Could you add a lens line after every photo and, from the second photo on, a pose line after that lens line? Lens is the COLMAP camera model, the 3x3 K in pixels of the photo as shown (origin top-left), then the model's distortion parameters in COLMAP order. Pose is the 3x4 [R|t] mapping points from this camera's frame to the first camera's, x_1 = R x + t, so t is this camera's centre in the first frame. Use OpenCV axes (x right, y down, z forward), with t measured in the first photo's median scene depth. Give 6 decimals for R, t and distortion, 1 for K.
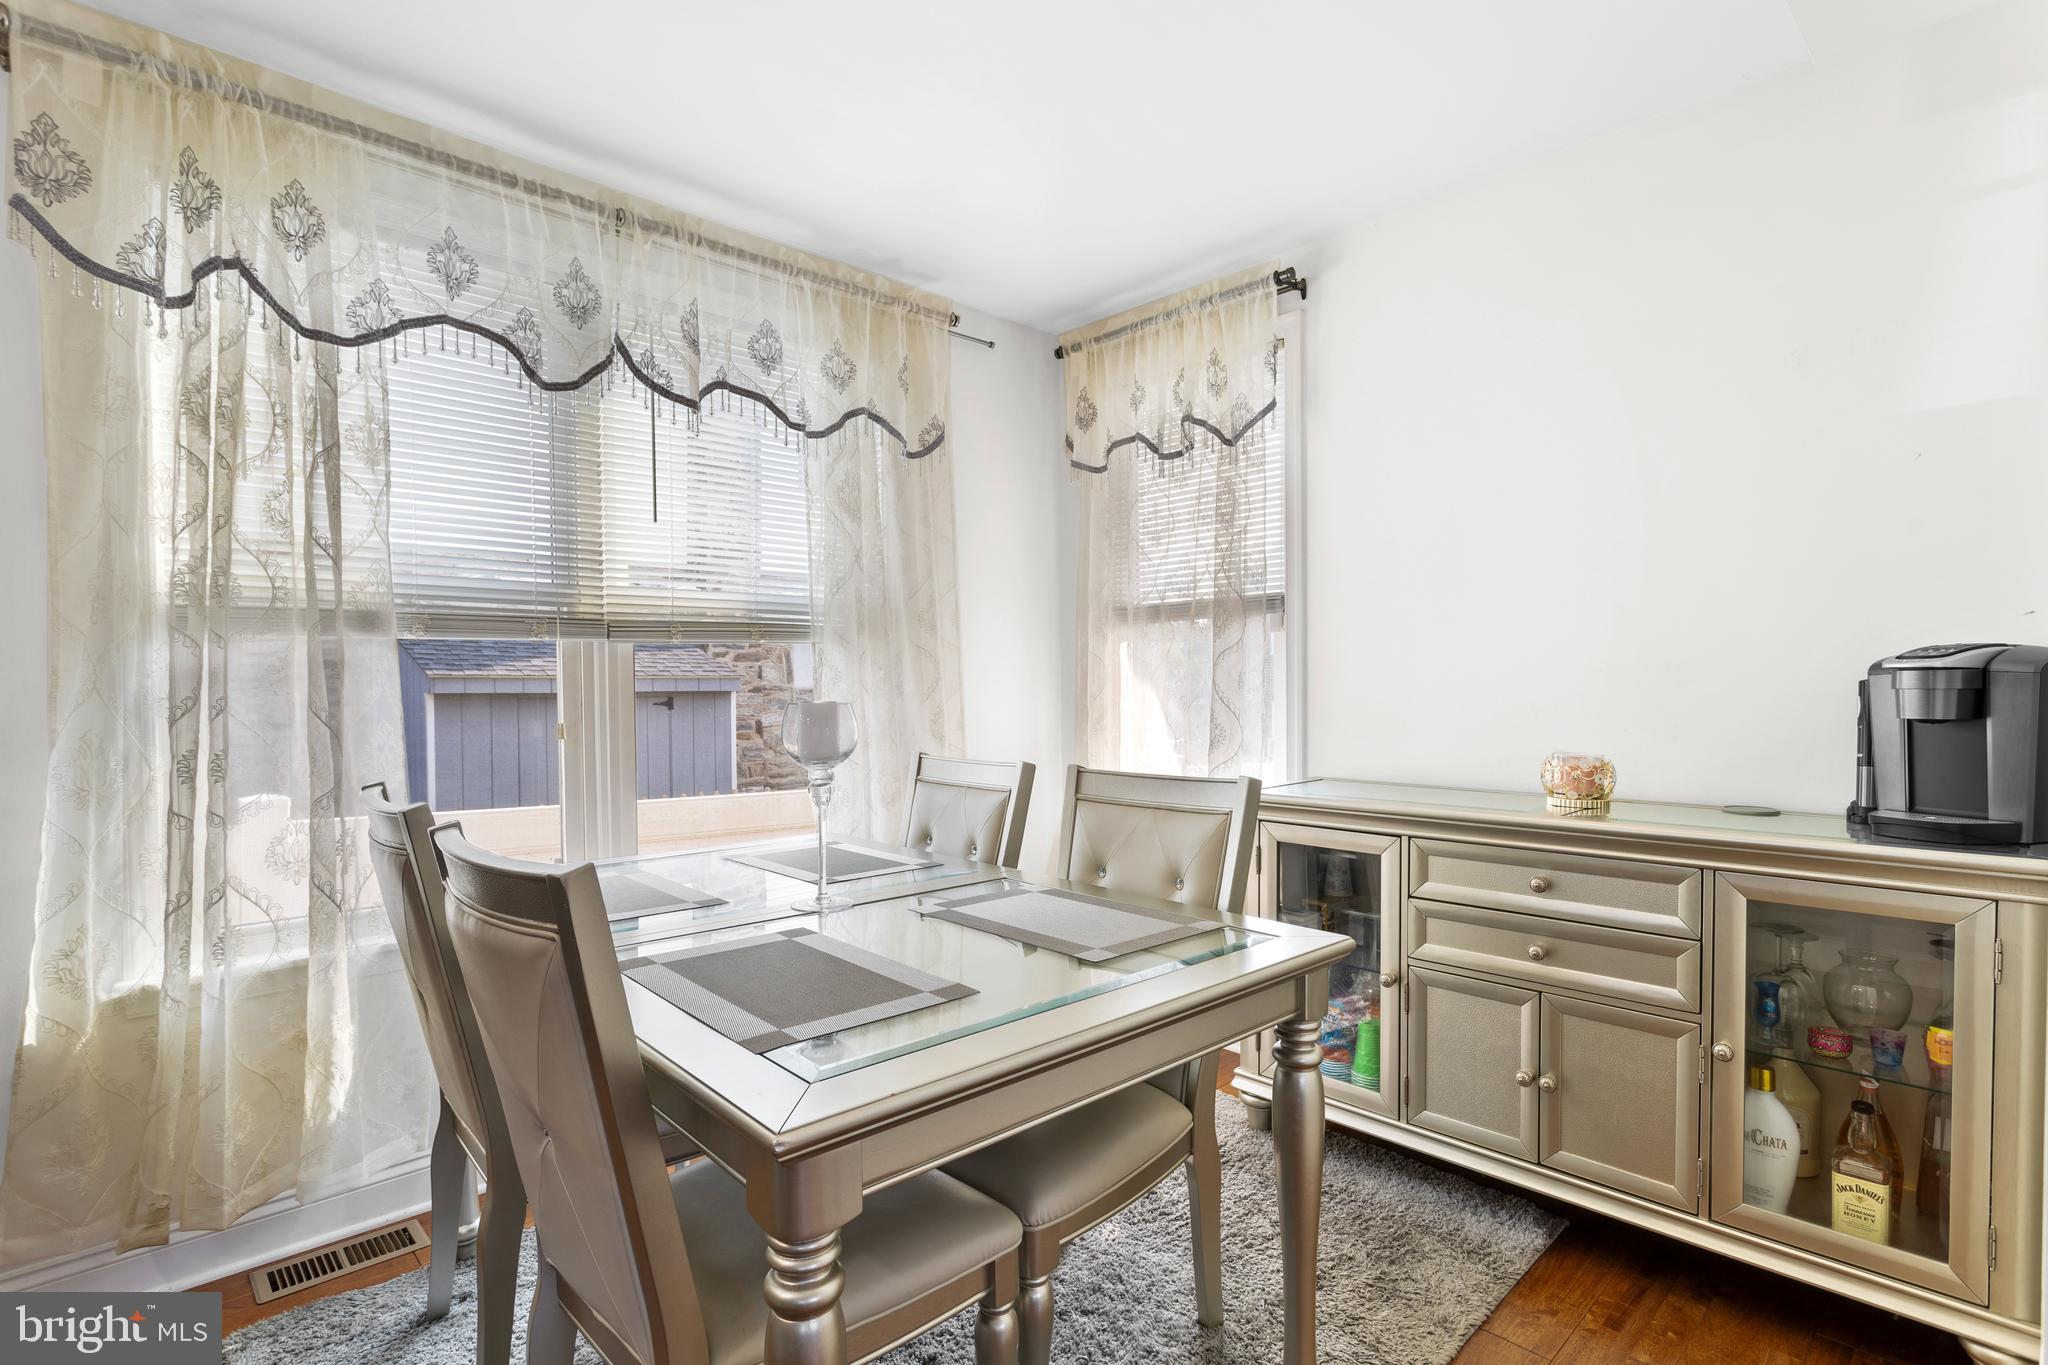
lens RADIAL K [[975.2, 0, 1005.3], [0, 975.2, 706.0], [0, 0, 1]] dist [-0.003644, 0.002791]
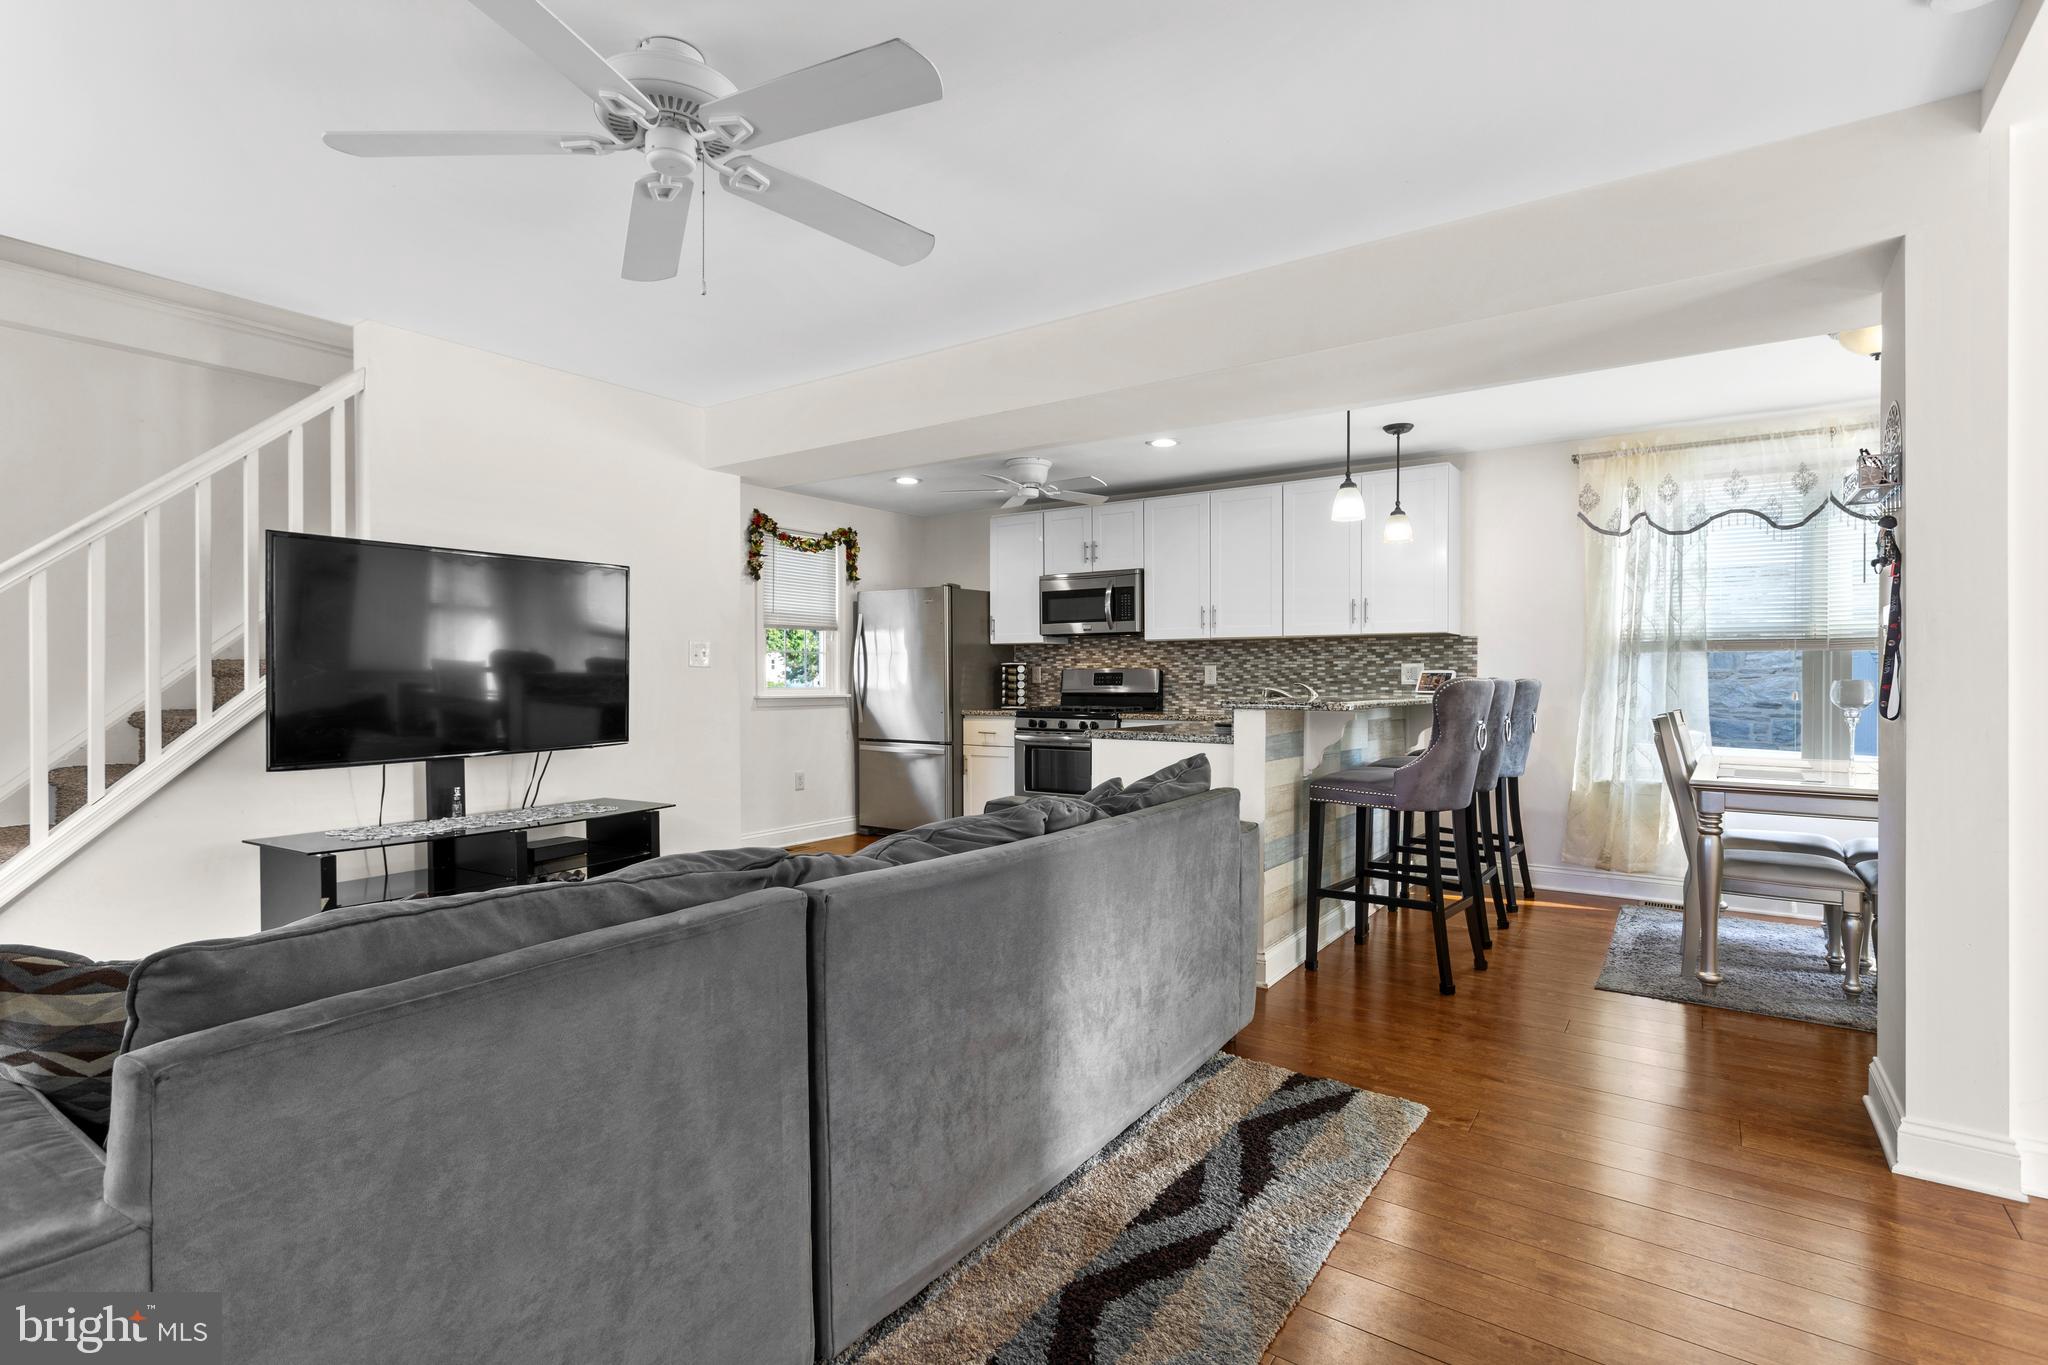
lens RADIAL K [[975.2, 0, 1032.5], [0, 975.2, 683.3], [0, 0, 1]] dist [-0.003644, 0.002791]
pose [[0.220479, 0.011023, -0.975329, 1.326747], [-0.030885, 0.999514, 0.004314, 0.043595], [0.974903, 0.029172, 0.220712, -1.108217]]
